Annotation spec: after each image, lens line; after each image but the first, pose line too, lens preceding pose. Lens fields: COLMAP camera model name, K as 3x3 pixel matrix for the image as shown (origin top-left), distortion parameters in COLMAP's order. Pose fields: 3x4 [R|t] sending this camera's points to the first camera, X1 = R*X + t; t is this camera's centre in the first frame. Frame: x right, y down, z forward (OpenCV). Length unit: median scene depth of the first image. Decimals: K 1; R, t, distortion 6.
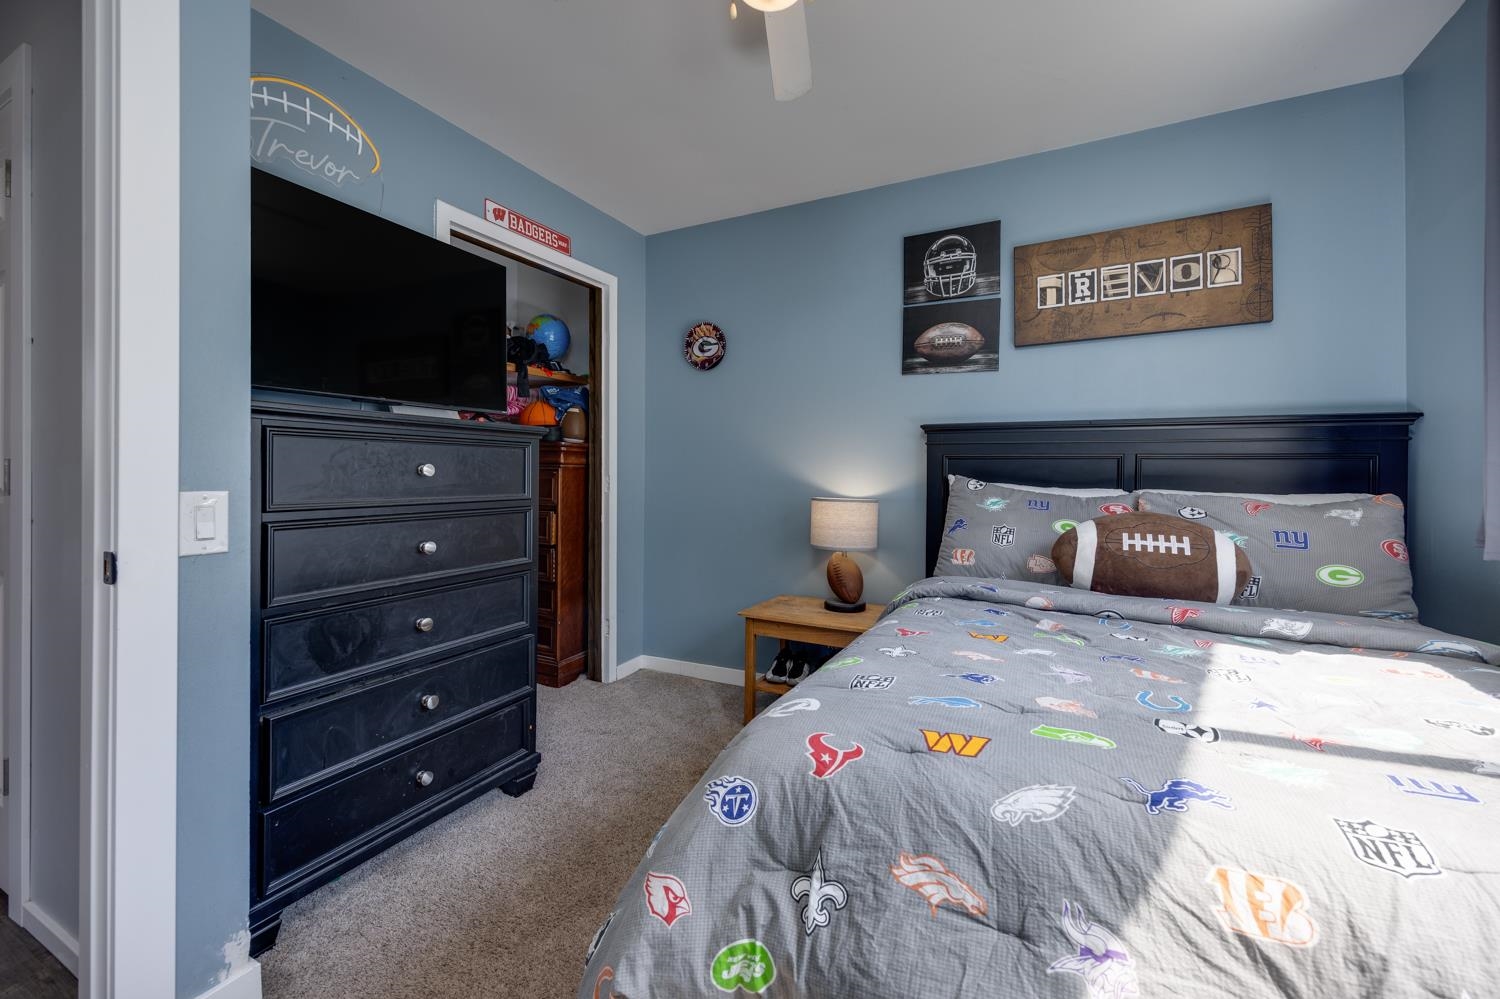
lens RADIAL K [[603.0, 0, 746.2], [0, 603.0, 470.0], [0, 0, 1]] dist [0.002099, 0.000399]
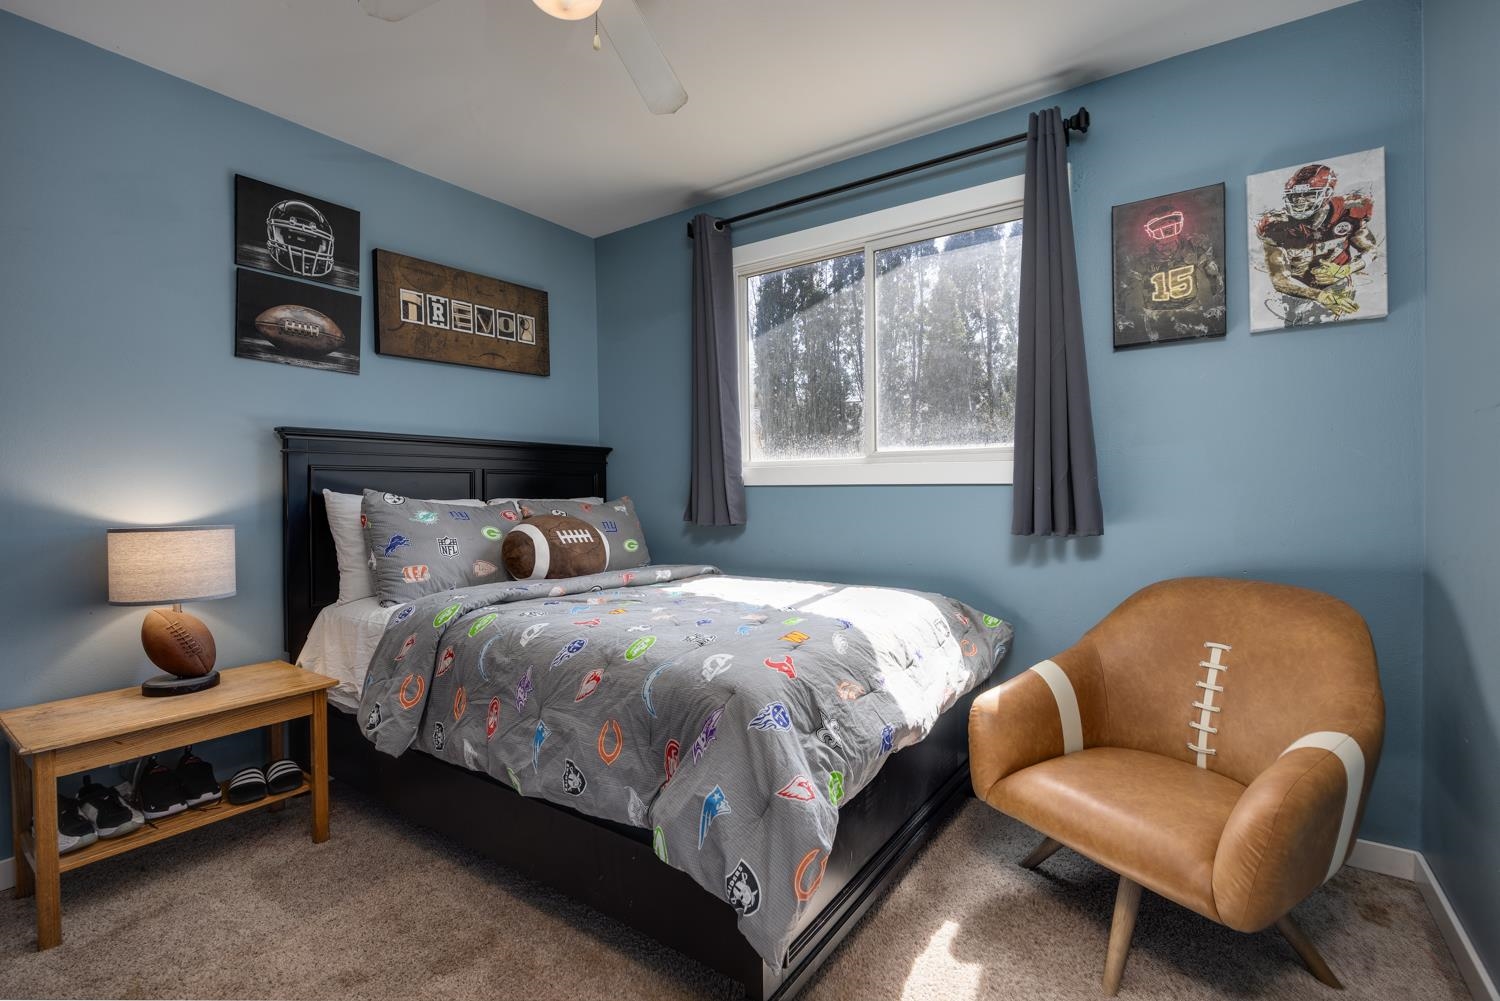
lens RADIAL K [[664.8, 0, 750.0], [0, 664.8, 490.9], [0, 0, 1]] dist [-0.021066, -0.000229]
pose [[0.131321, -0.014431, 0.991235, -0.535190], [0.003024, 0.999895, 0.014156, -0.000681], [-0.991335, 0.001139, 0.131351, 0.297273]]
